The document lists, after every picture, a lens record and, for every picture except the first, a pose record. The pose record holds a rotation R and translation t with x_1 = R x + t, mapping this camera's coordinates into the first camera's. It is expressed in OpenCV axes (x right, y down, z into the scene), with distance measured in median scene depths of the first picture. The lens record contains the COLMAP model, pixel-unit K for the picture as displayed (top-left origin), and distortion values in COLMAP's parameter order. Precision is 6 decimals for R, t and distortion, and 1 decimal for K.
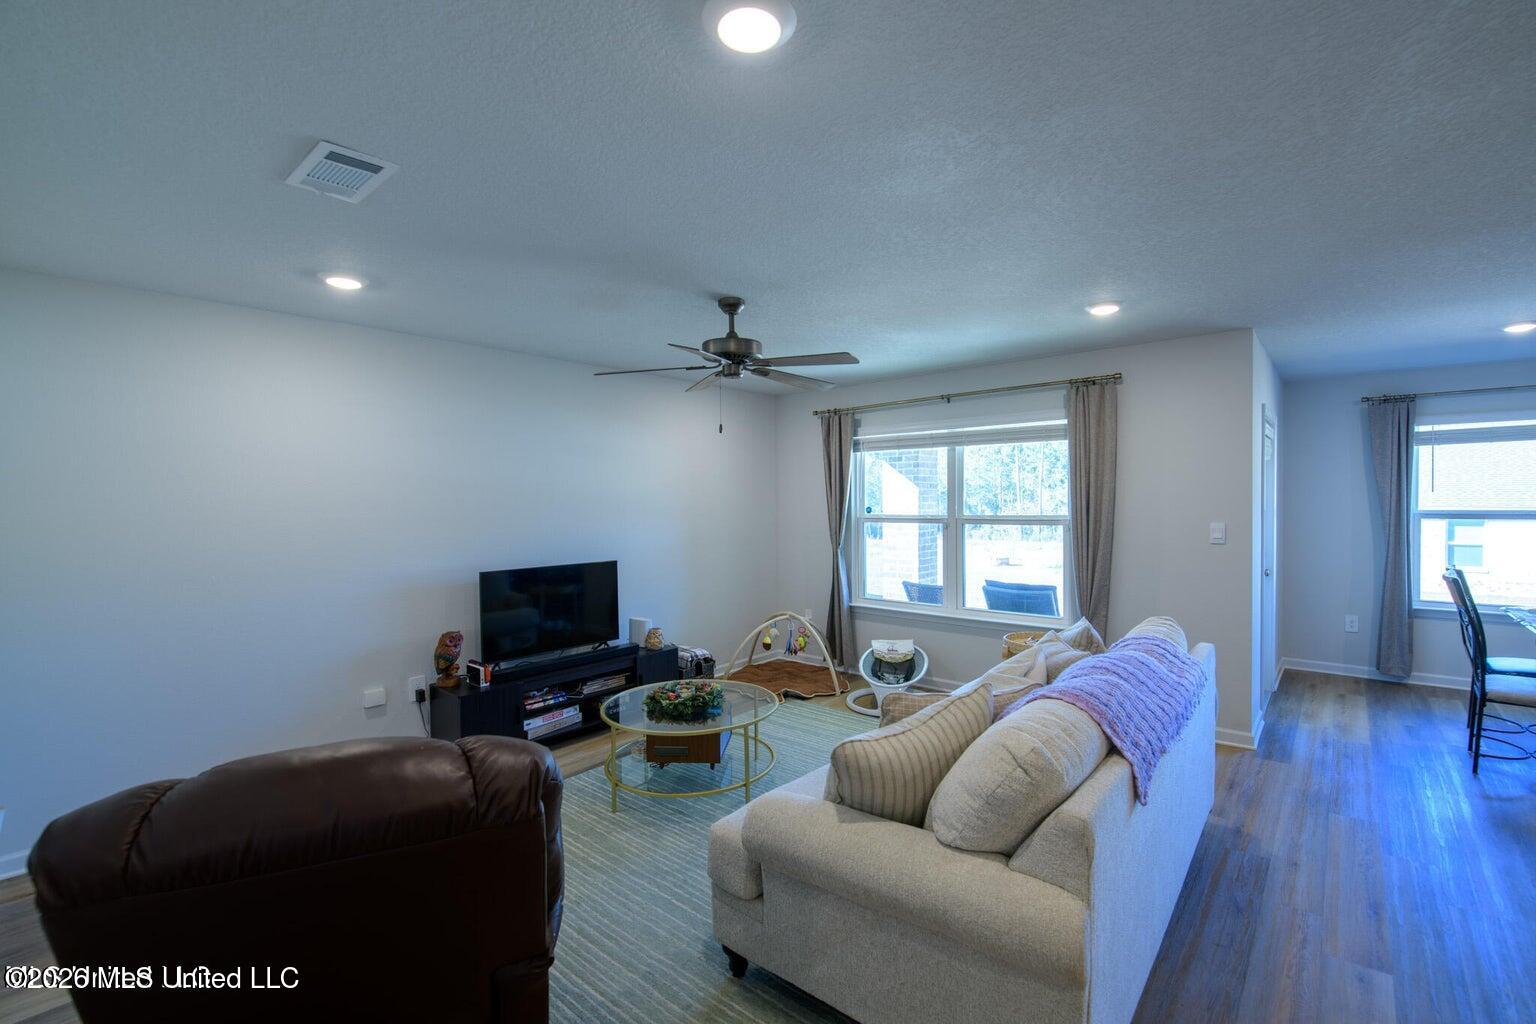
lens RADIAL K [[664.8, 0, 779.7], [0, 664.8, 514.9], [0, 0, 1]] dist [-0.002469, -0.008321]
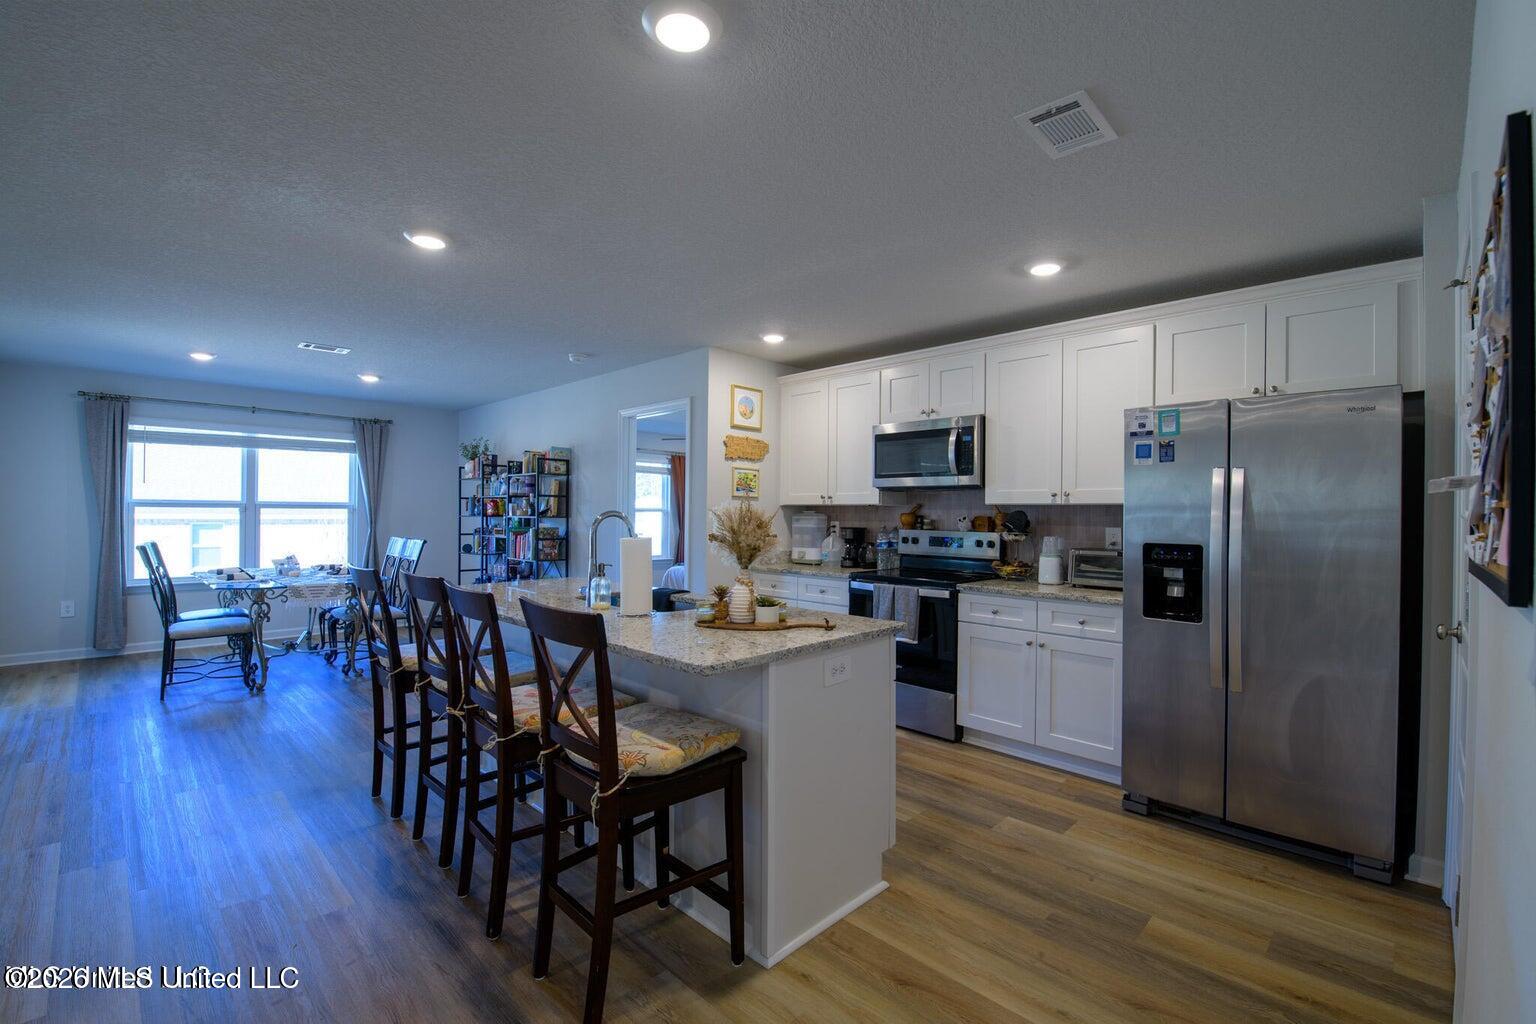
lens RADIAL K [[664.8, 0, 777.7], [0, 664.8, 511.9], [0, 0, 1]] dist [-0.002469, -0.008321]
pose [[0.063047, 0.012135, 0.997937, -0.097268], [0.011683, 0.999849, -0.012897, 0.047362], [-0.997942, 0.012472, 0.062896, -0.198742]]
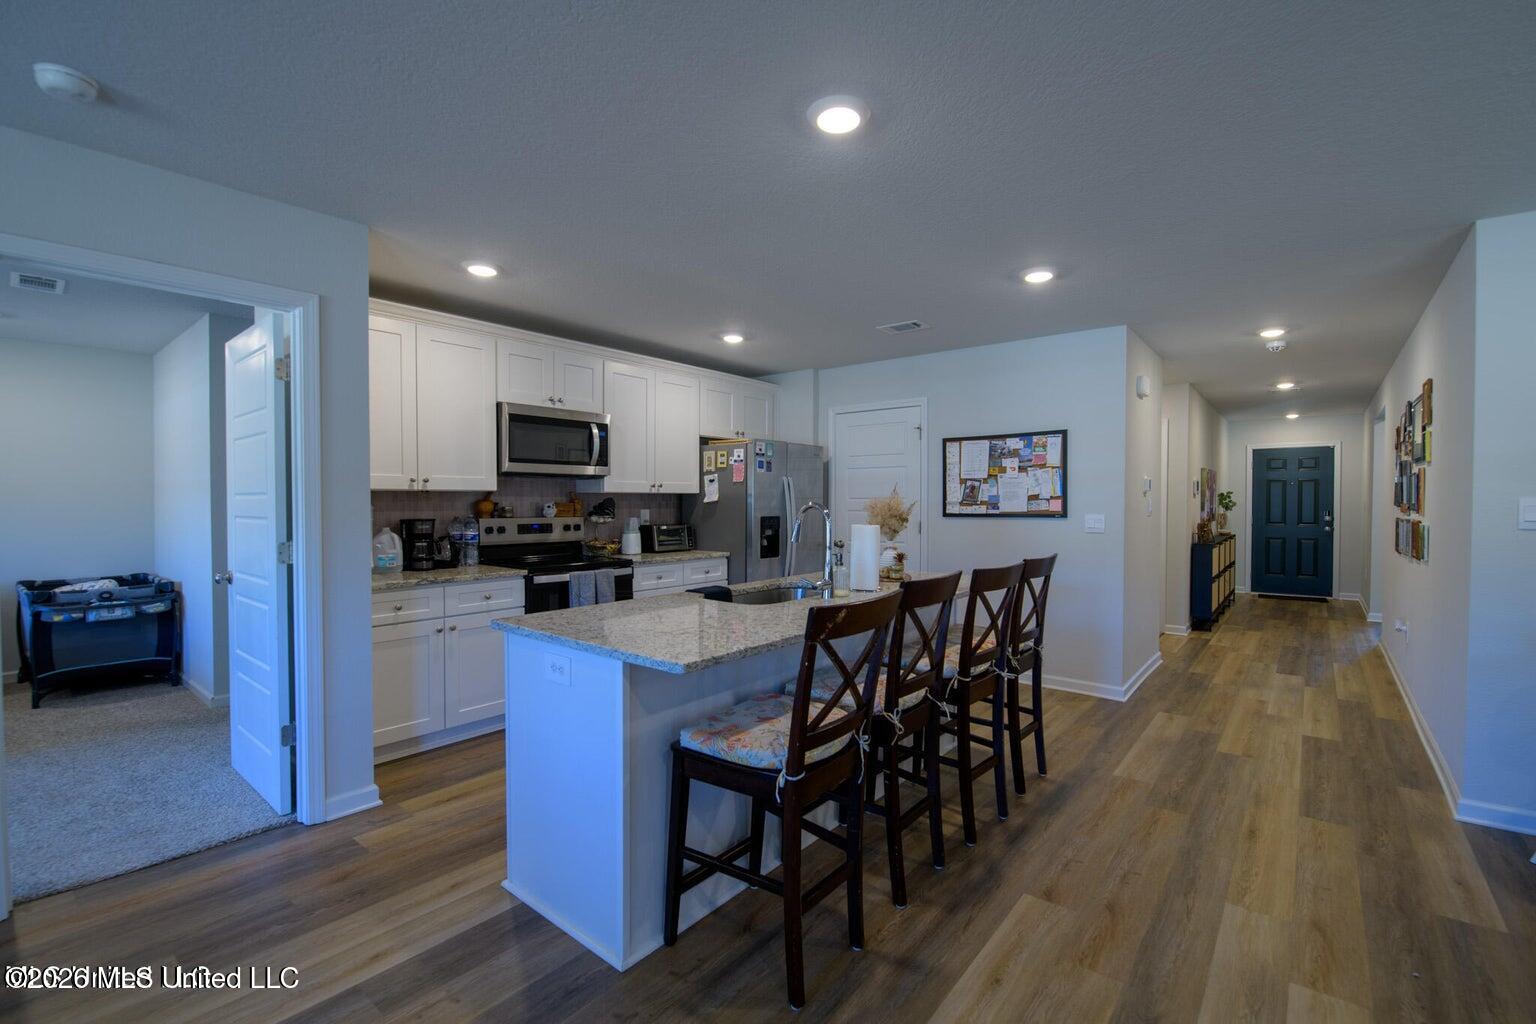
lens RADIAL K [[664.8, 0, 776.9], [0, 664.8, 512.9], [0, 0, 1]] dist [-0.002469, -0.008321]
pose [[-0.999518, 0.008615, -0.029810, 0.552083], [0.007356, 0.999086, 0.042096, 0.020349], [0.030145, 0.041857, -0.998669, 0.596364]]
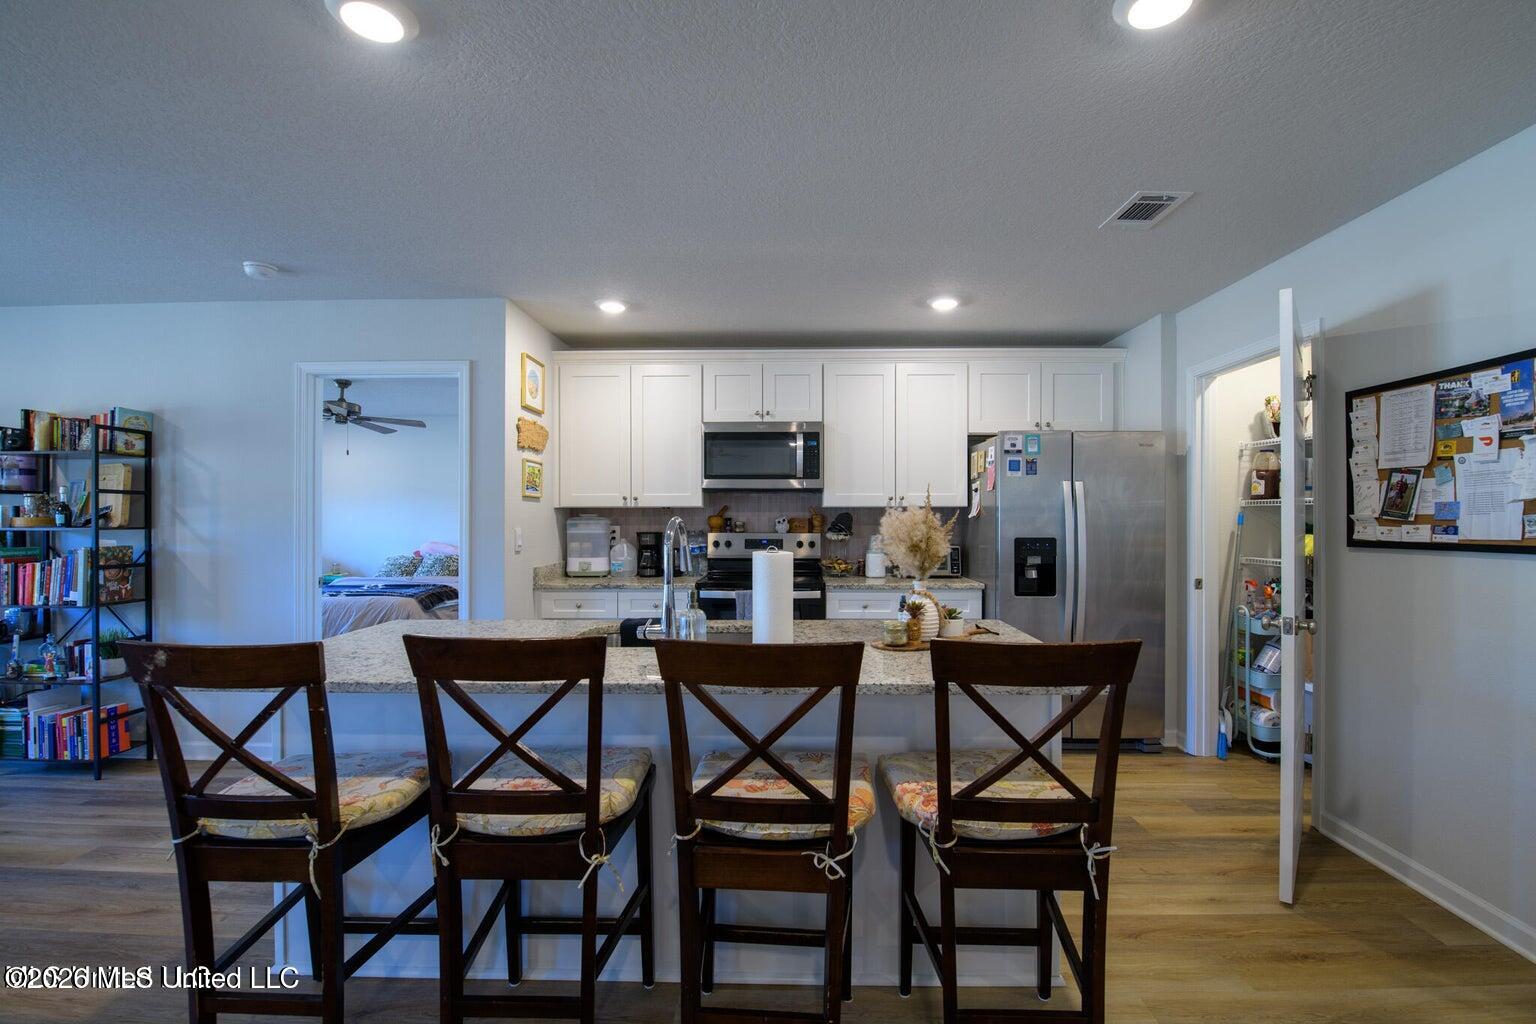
lens RADIAL K [[664.8, 0, 781.8], [0, 664.8, 512.4], [0, 0, 1]] dist [-0.002469, -0.008321]
pose [[-0.638703, 0.014268, 0.769321, 0.114081], [0.023820, 0.999715, 0.001235, 0.034675], [-0.769085, 0.019115, -0.638861, 0.216900]]
